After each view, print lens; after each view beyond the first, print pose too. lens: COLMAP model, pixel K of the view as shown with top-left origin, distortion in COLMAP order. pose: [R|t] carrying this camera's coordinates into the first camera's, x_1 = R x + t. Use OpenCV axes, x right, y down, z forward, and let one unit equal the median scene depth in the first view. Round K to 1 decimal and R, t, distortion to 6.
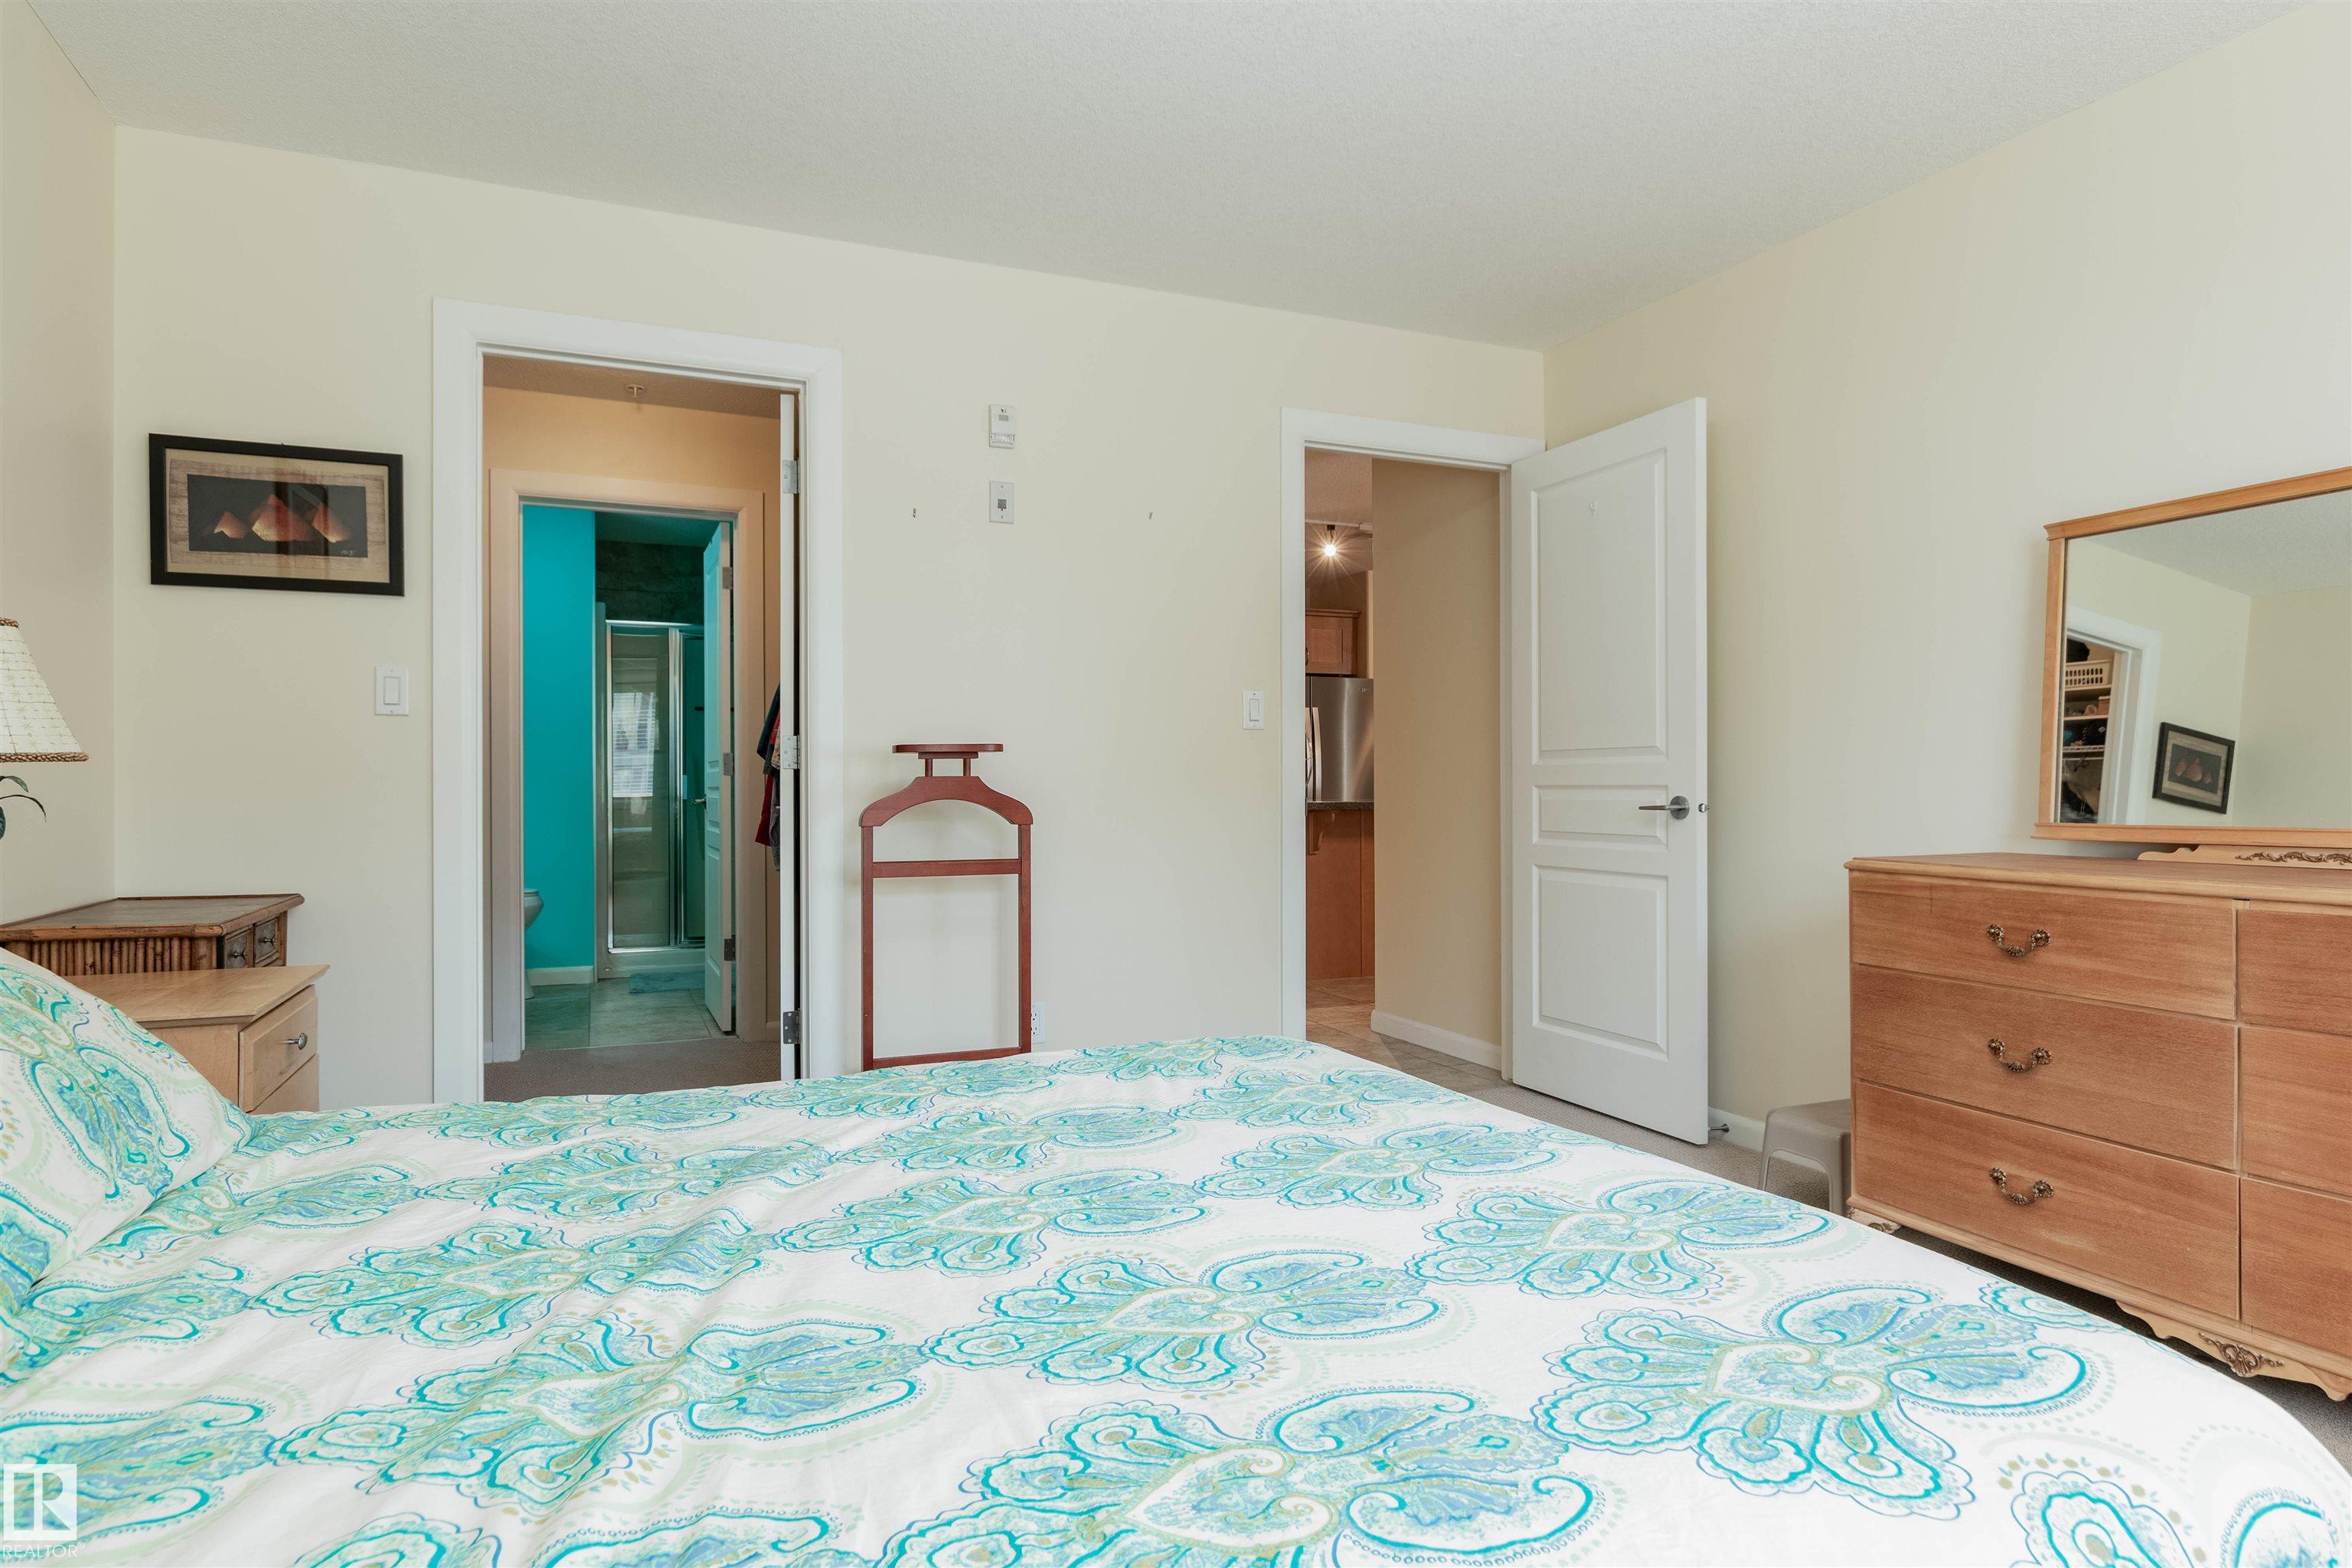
lens RADIAL K [[1319.1, 0, 1182.9], [0, 1319.1, 795.3], [0, 0, 1]] dist [-0.025547, 0.005314]
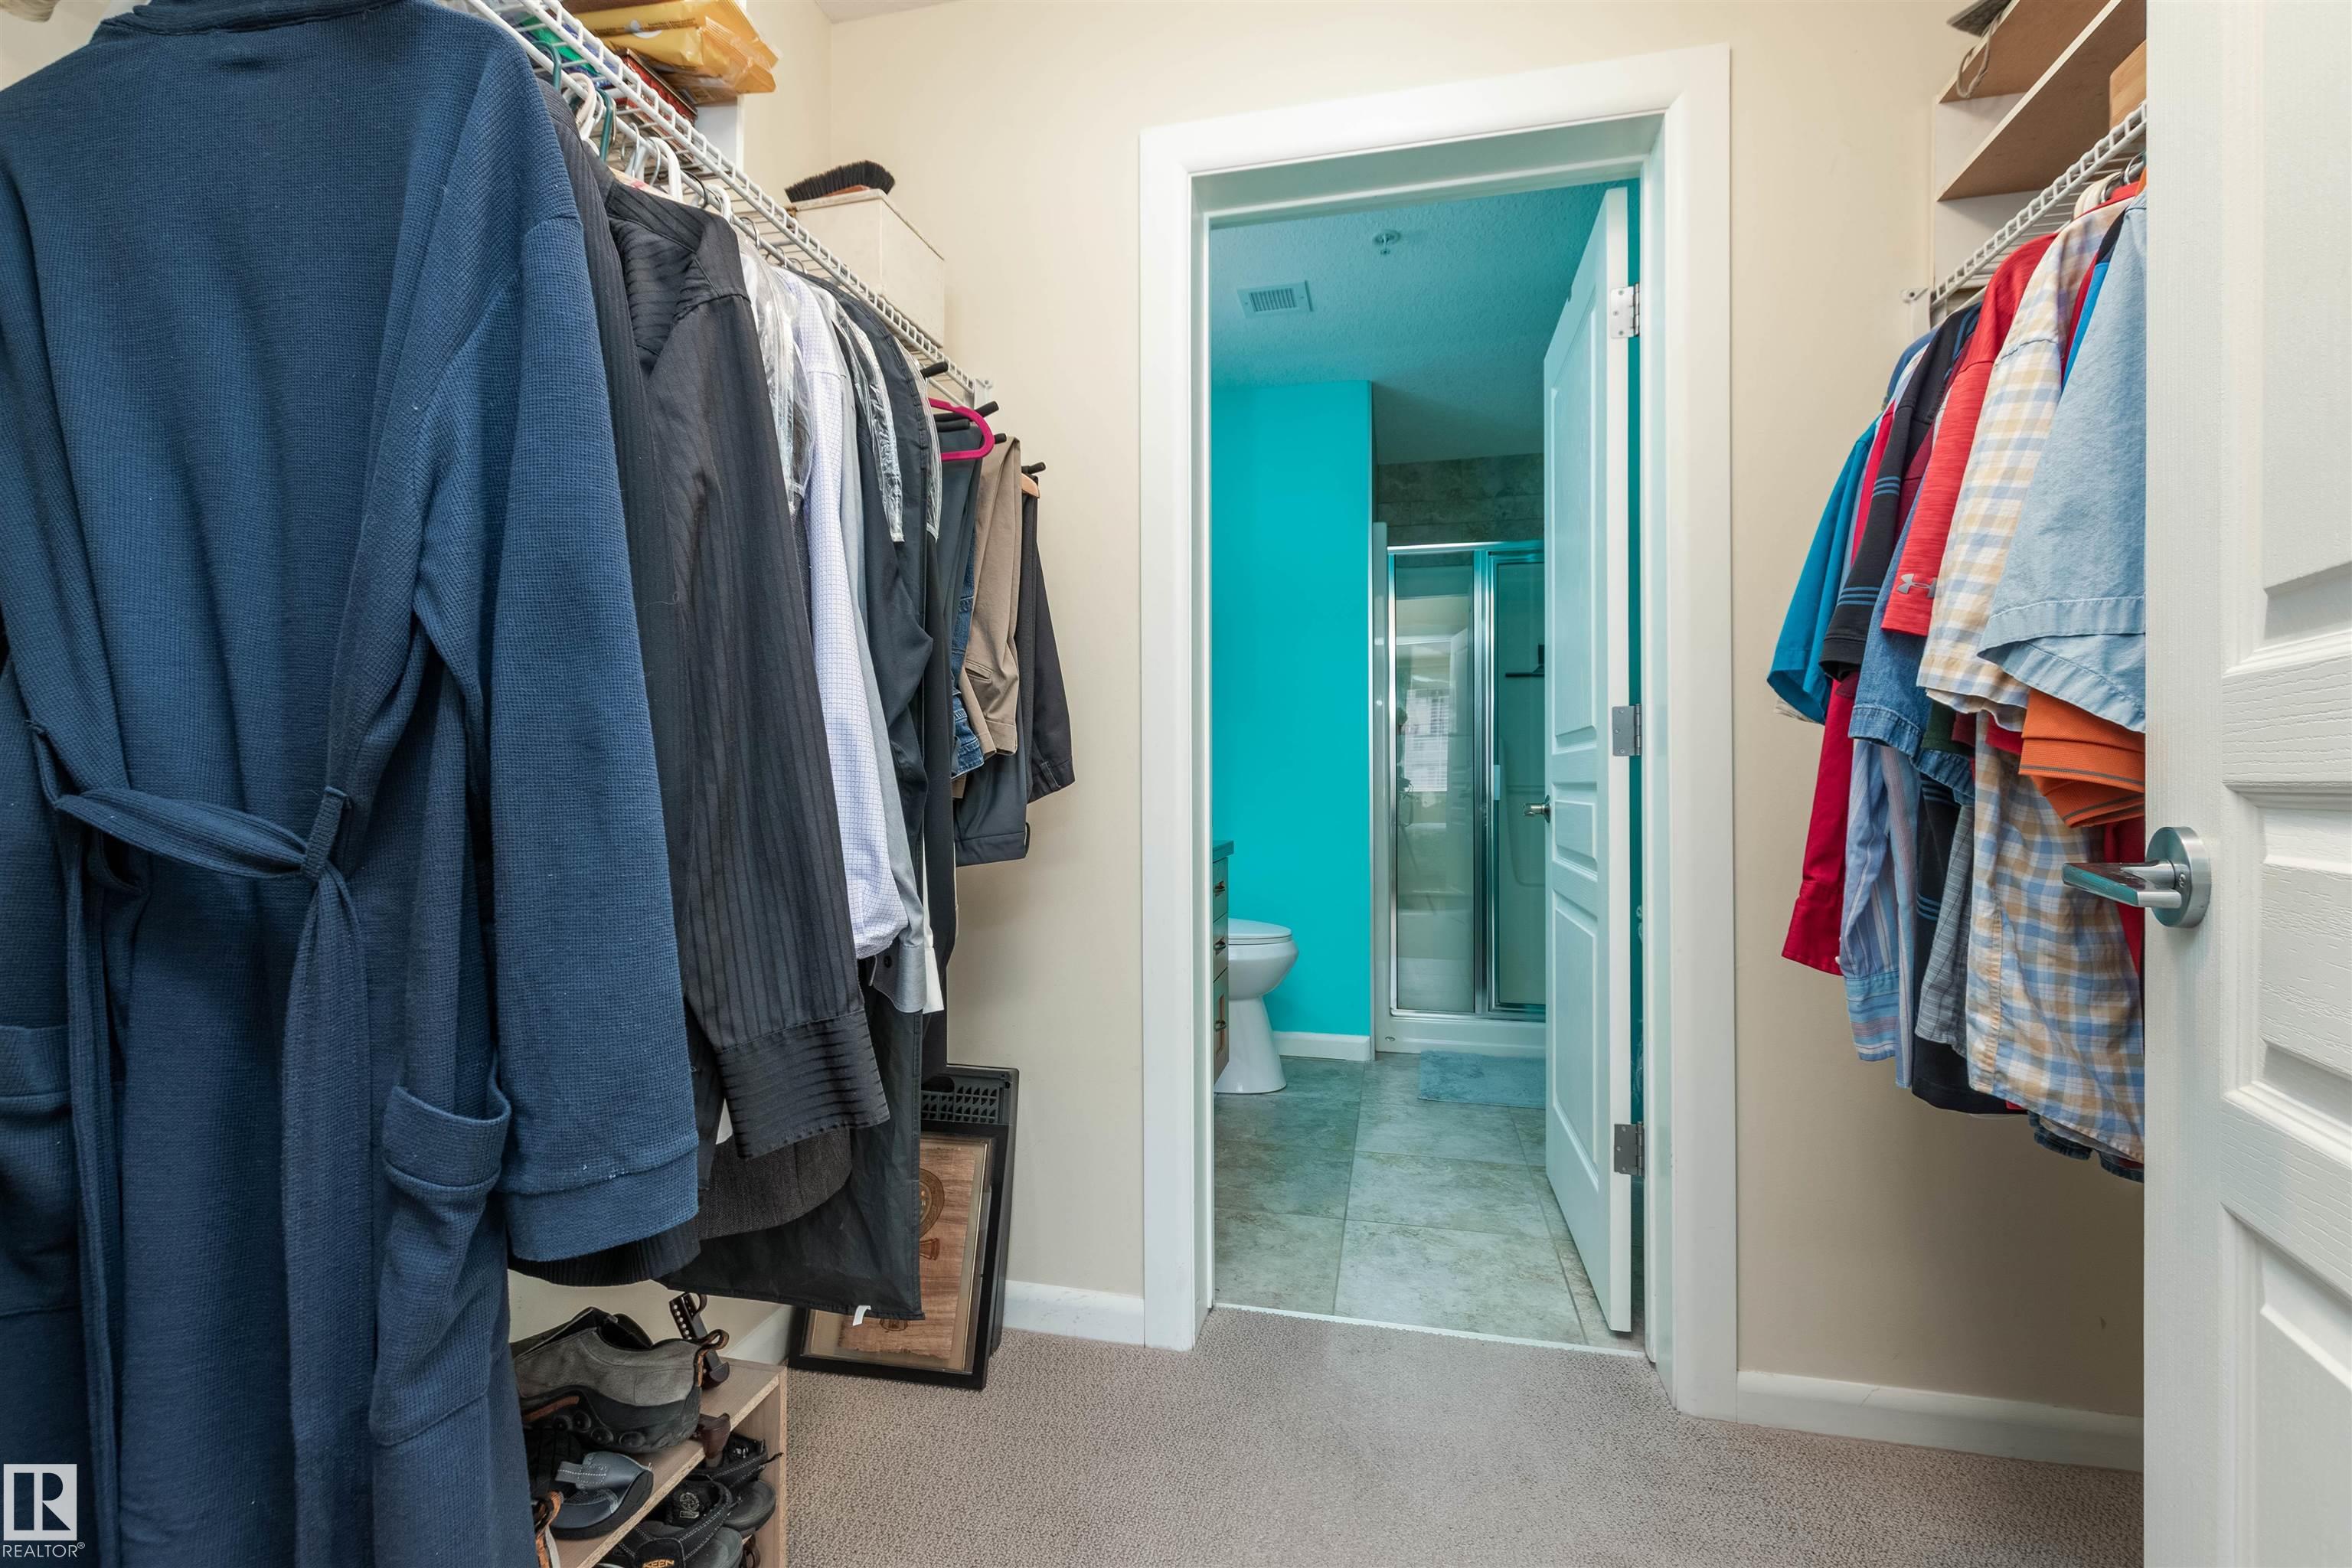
lens RADIAL K [[1045.8, 0, 1172.9], [0, 1045.8, 783.0], [0, 0, 1]] dist [0.008899, -0.003951]
pose [[0.803804, -0.002524, -0.594889, -0.210843], [-0.000907, 0.999985, -0.005467, -0.003076], [0.594893, 0.004934, 0.803790, 0.510559]]
